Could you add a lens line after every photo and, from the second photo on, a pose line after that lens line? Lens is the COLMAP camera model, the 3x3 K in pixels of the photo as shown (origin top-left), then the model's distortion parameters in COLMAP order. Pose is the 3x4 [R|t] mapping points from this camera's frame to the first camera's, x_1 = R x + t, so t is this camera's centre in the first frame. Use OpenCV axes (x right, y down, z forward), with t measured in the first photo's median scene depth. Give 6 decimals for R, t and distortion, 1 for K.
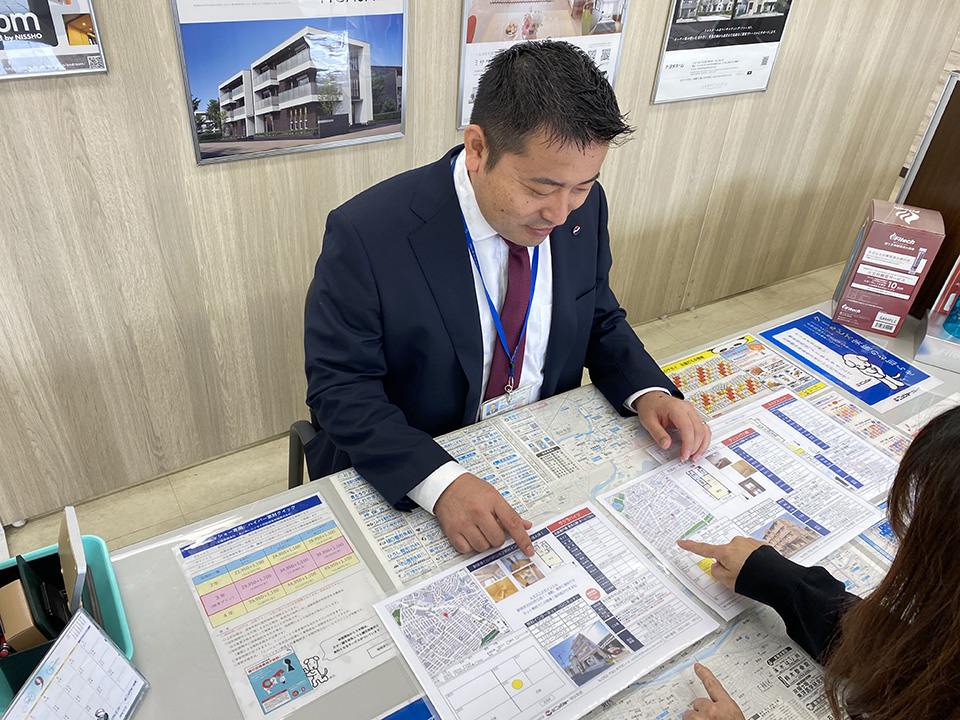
lens RADIAL K [[719.7, 0, 478.3], [0, 719.7, 360.9], [0, 0, 1]] dist [0.020593, -0.006873]
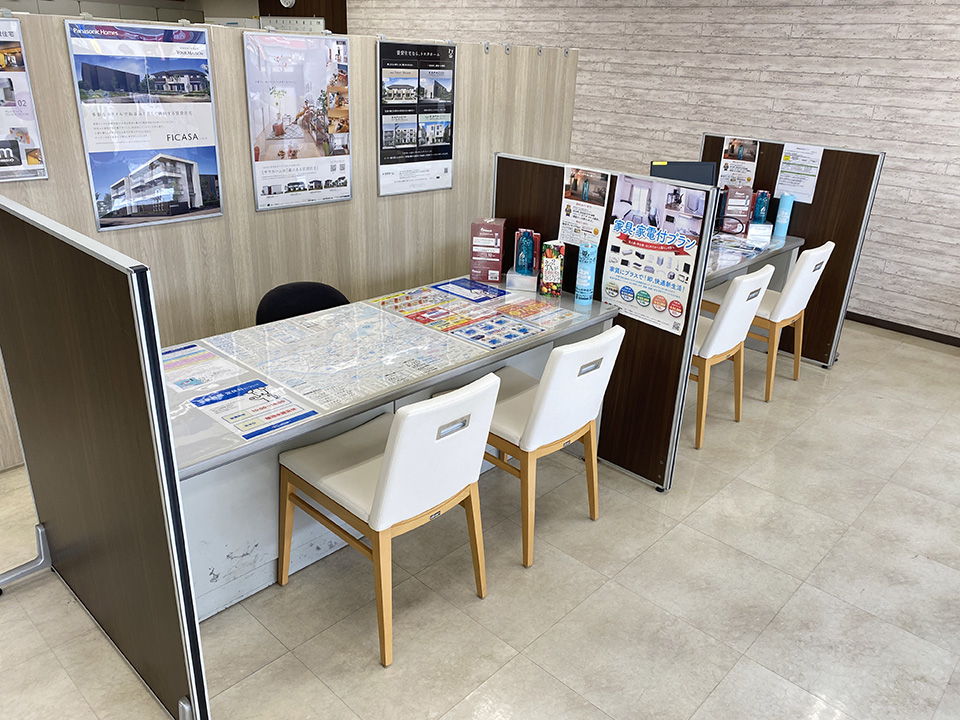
lens RADIAL K [[719.7, 0, 481.4], [0, 719.7, 359.7], [0, 0, 1]] dist [0.020593, -0.006873]
pose [[0.963702, -0.124713, 0.236062, 0.039318], [0.171051, 0.967301, -0.187269, 0.449549], [-0.204988, 0.220850, 0.953523, -0.678706]]
